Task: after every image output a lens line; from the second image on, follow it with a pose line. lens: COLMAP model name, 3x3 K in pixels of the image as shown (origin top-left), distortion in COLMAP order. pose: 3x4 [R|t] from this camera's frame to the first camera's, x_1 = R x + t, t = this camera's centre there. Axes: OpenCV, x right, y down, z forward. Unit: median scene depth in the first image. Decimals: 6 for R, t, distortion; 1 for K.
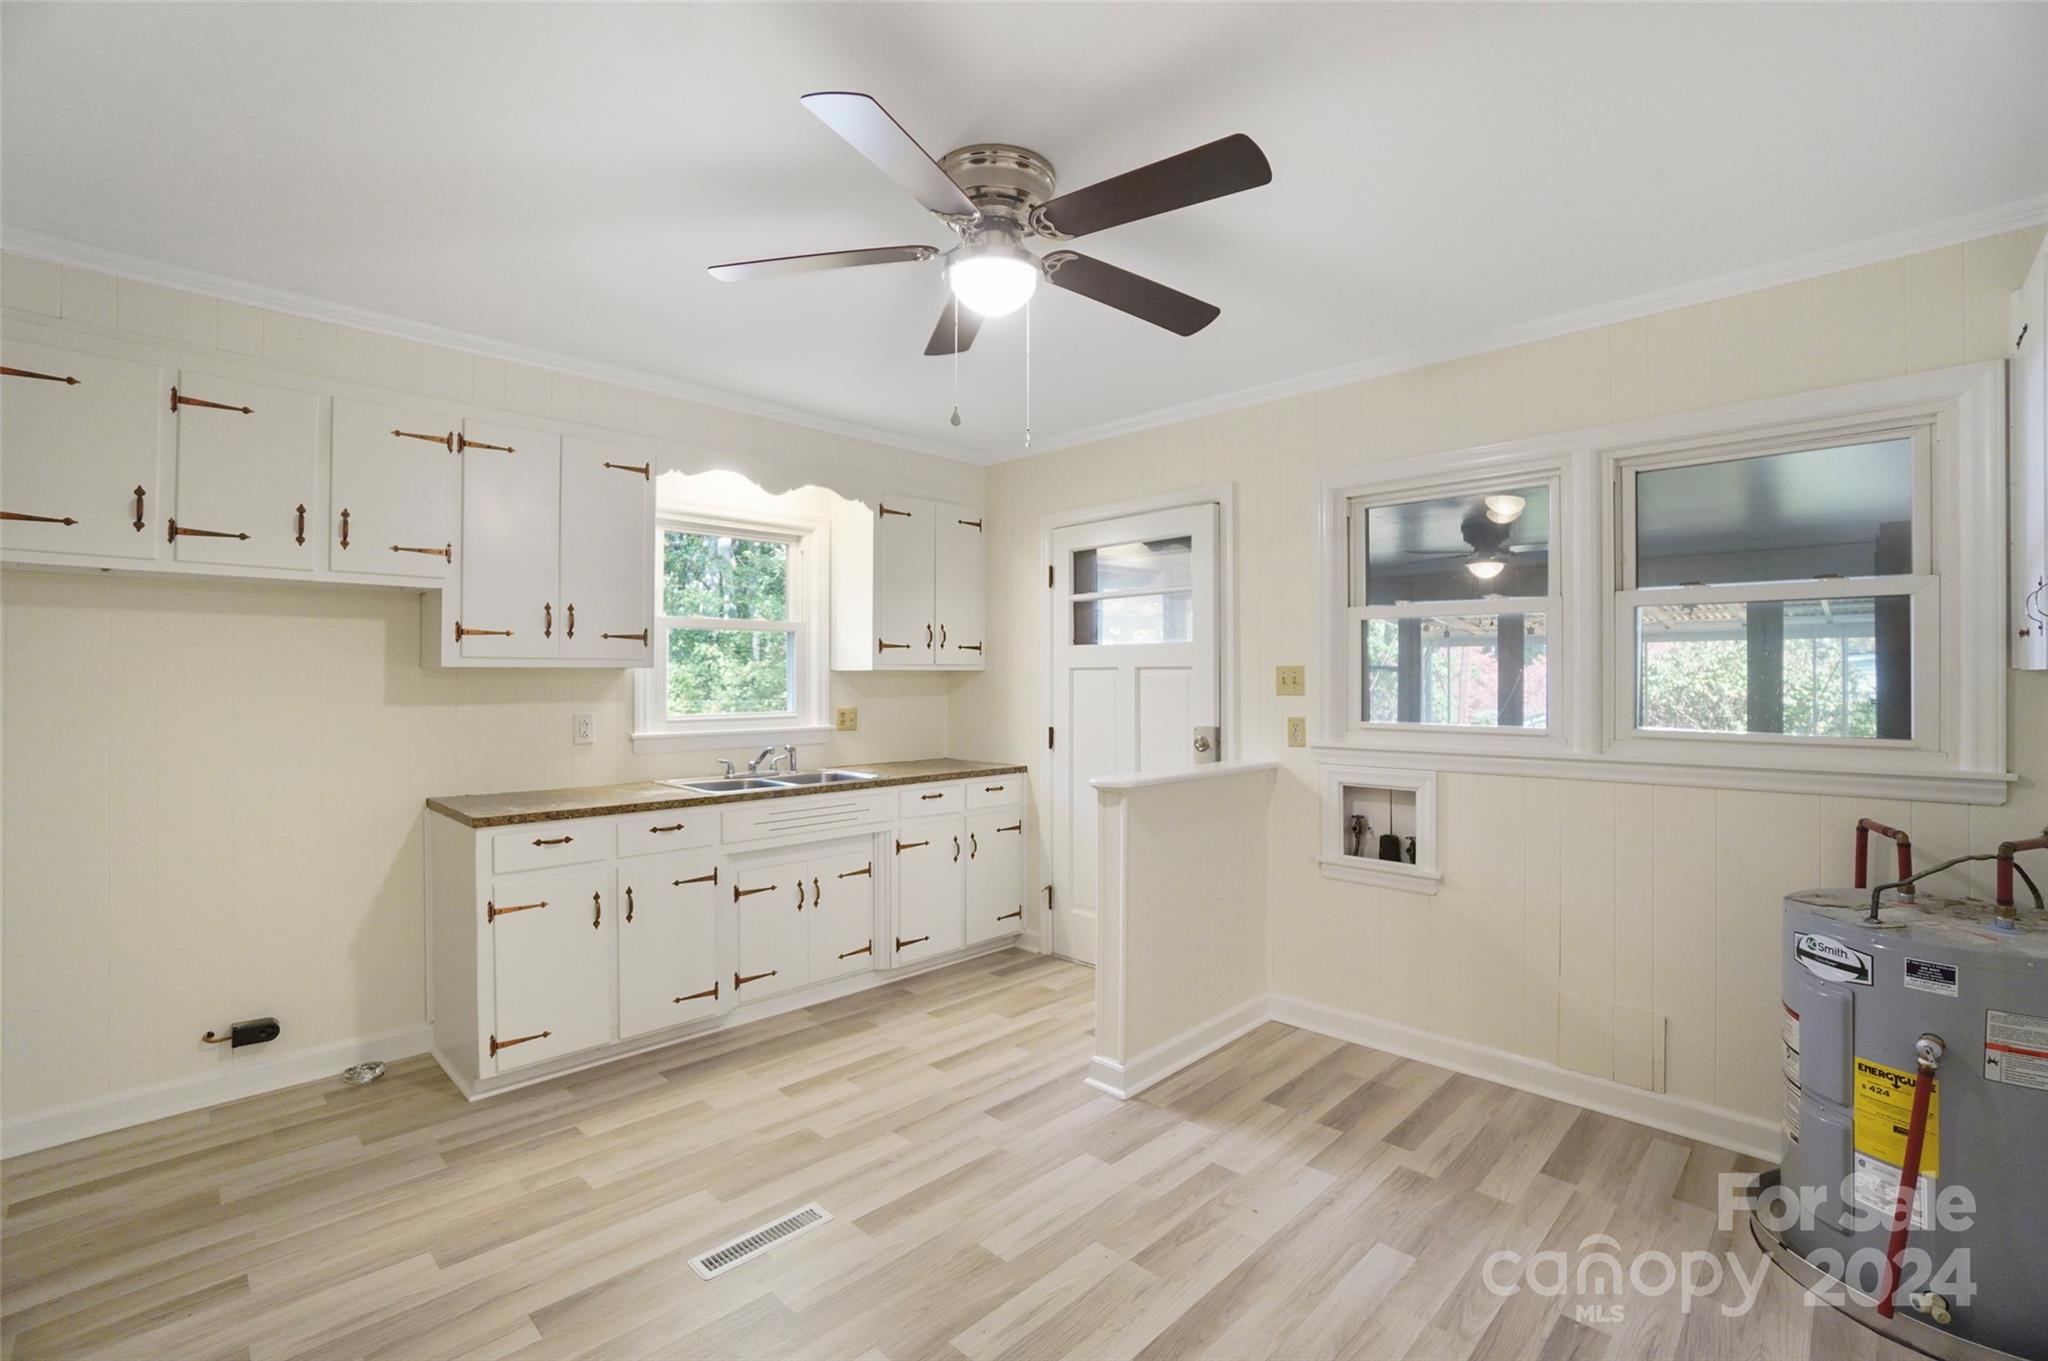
lens RADIAL K [[923.9, 0, 1005.4], [0, 923.9, 675.3], [0, 0, 1]] dist [-0.044535, 0.012694]
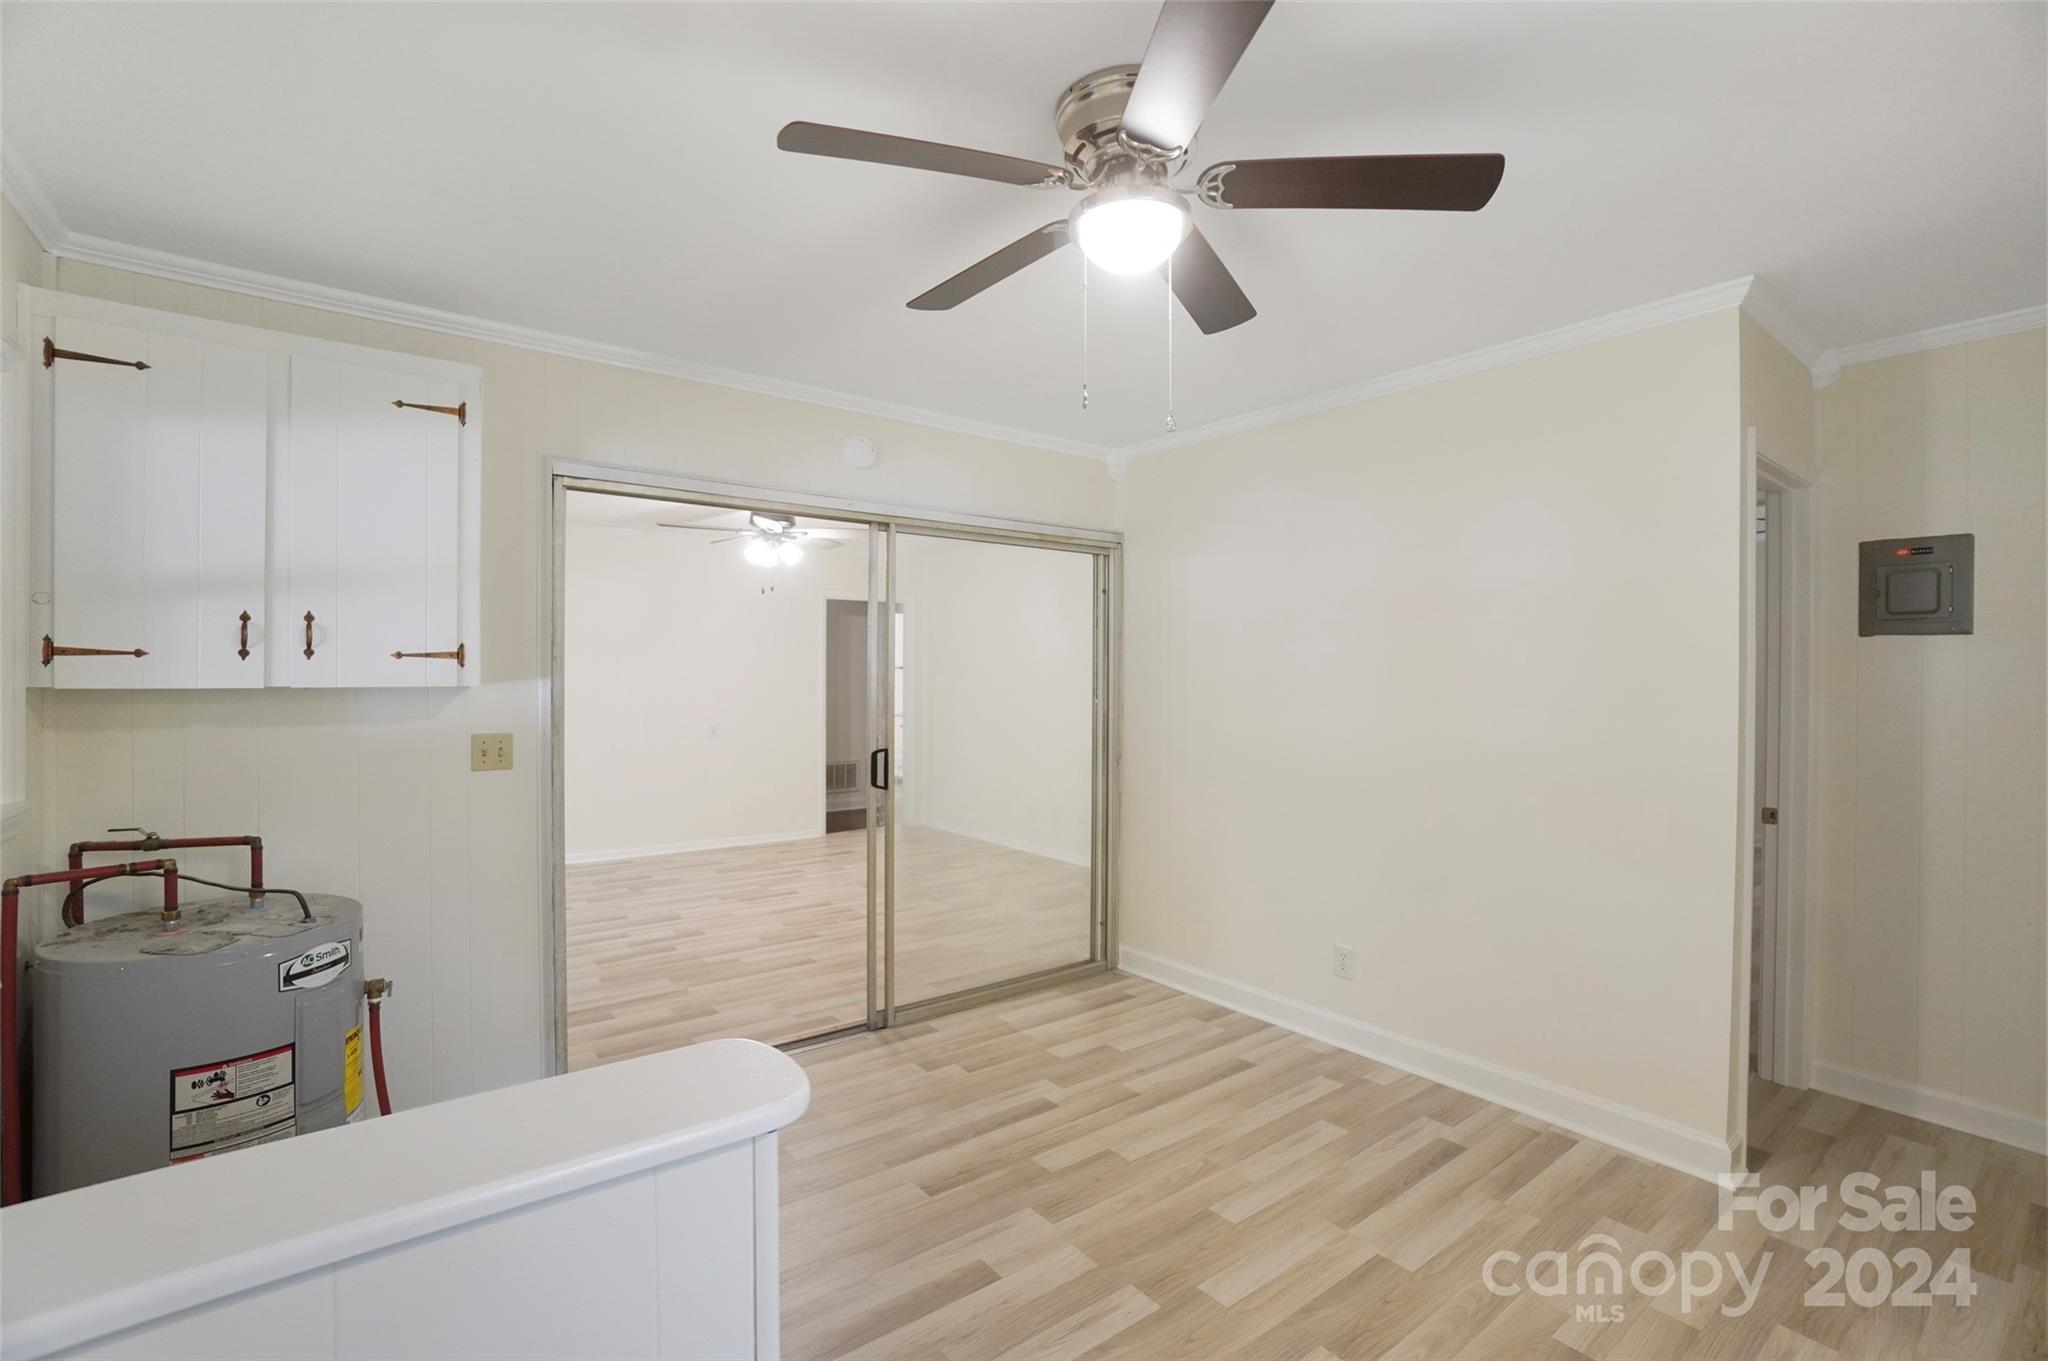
lens RADIAL K [[923.9, 0, 1014.1], [0, 923.9, 663.2], [0, 0, 1]] dist [-0.044535, 0.012694]
pose [[-0.993475, 0.000238, 0.114052, -0.007185], [-0.001070, 0.999934, -0.011409, -0.016733], [-0.114047, -0.011457, -0.993409, 1.246139]]
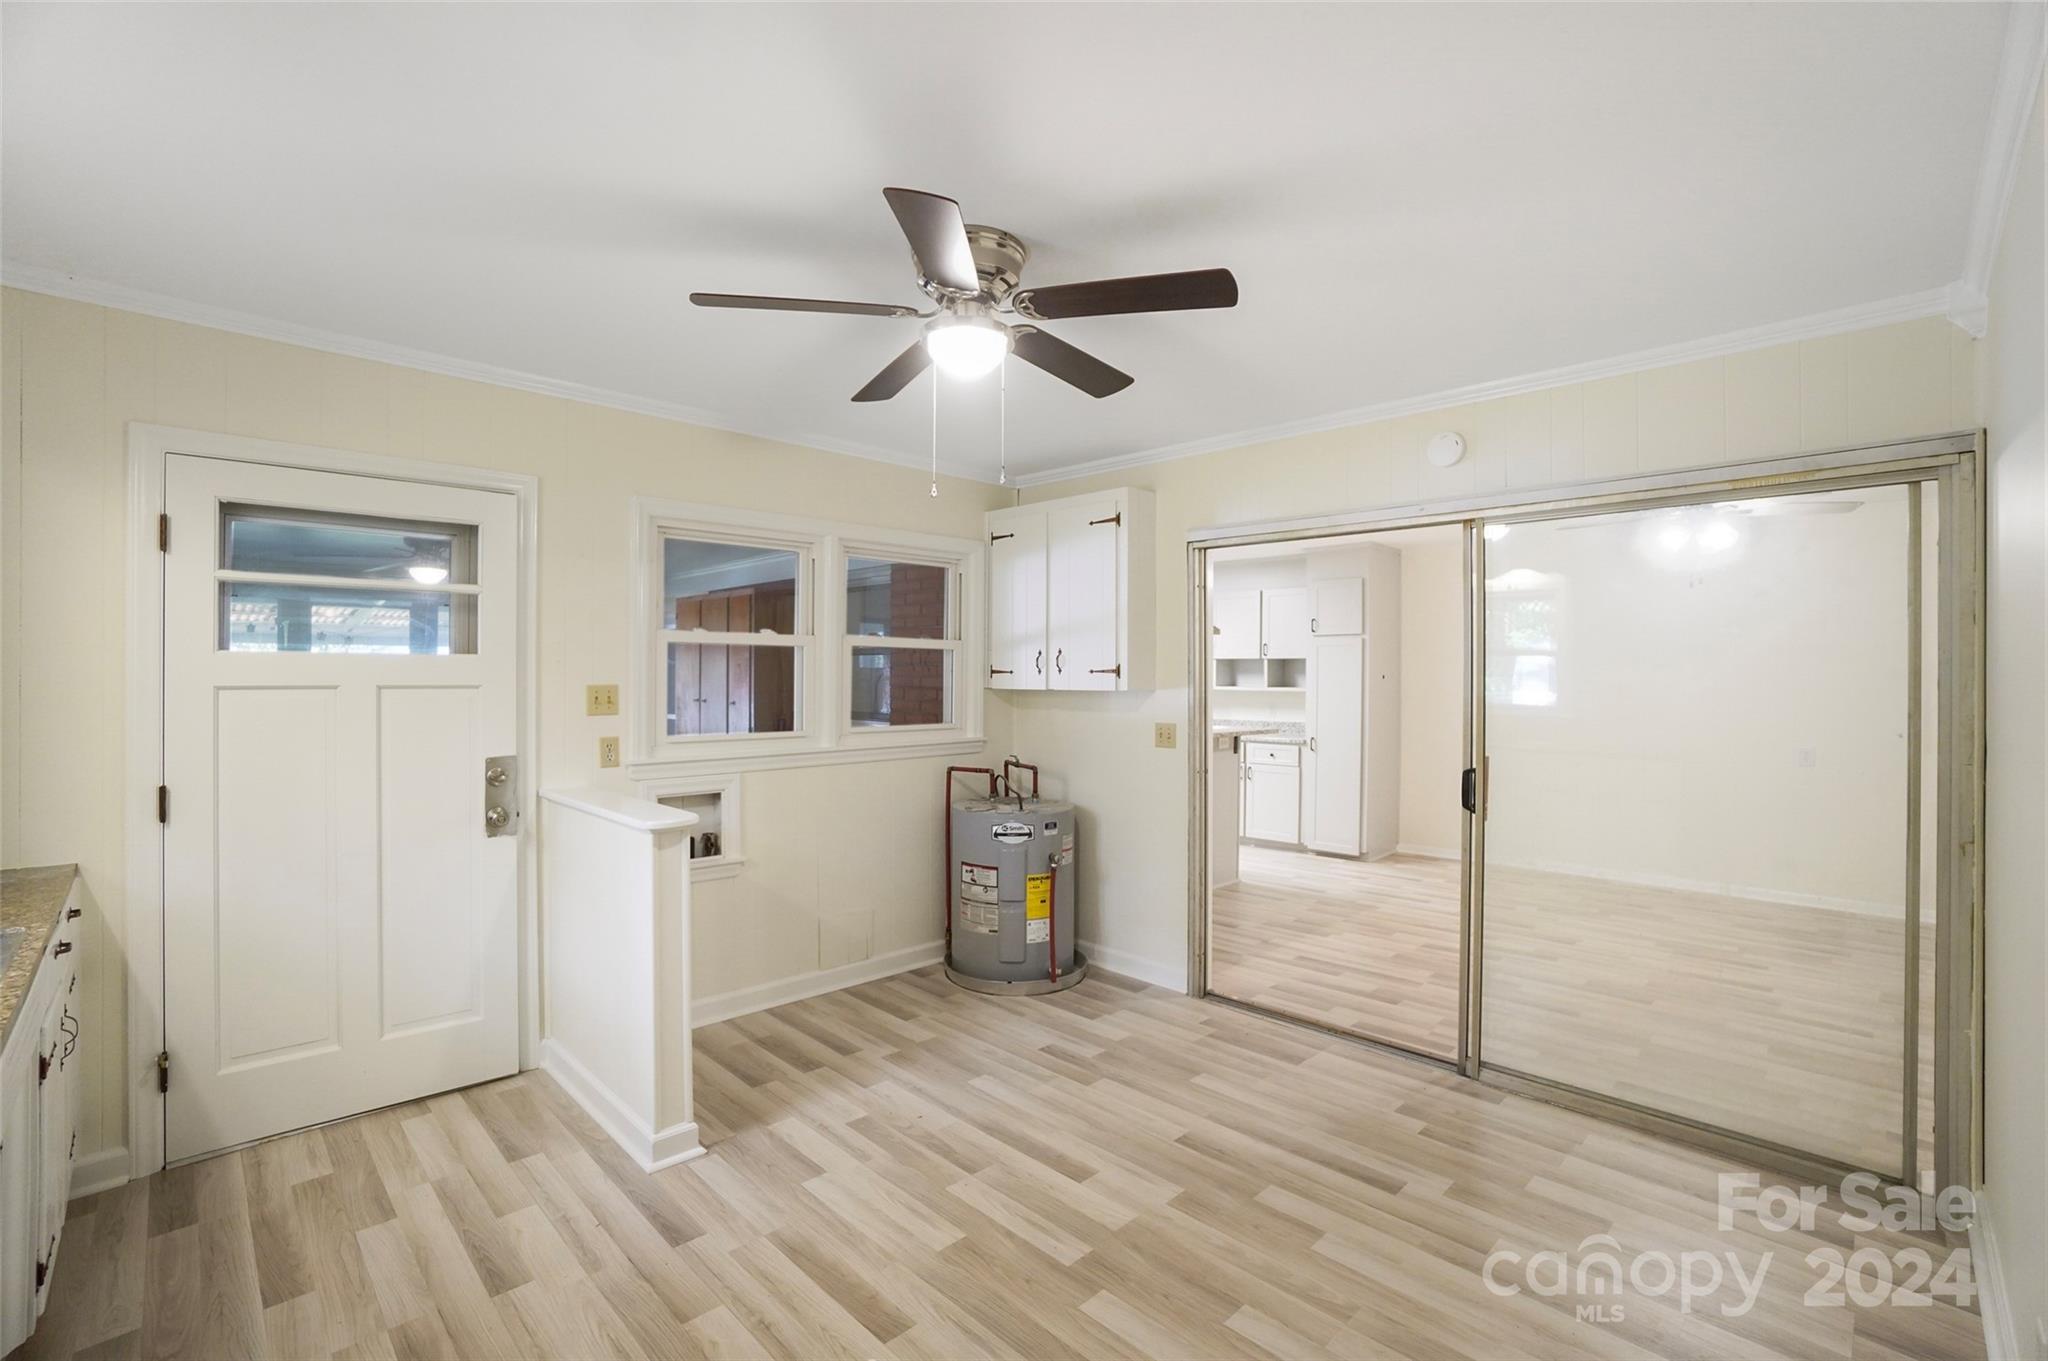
lens RADIAL K [[923.9, 0, 1027.1], [0, 923.9, 670.7], [0, 0, 1]] dist [-0.044535, 0.012694]
pose [[-0.009952, 0.004647, 0.999940, -0.746438], [-0.006227, 0.999970, -0.004709, -0.026737], [-0.999931, -0.006273, -0.009923, 0.631005]]
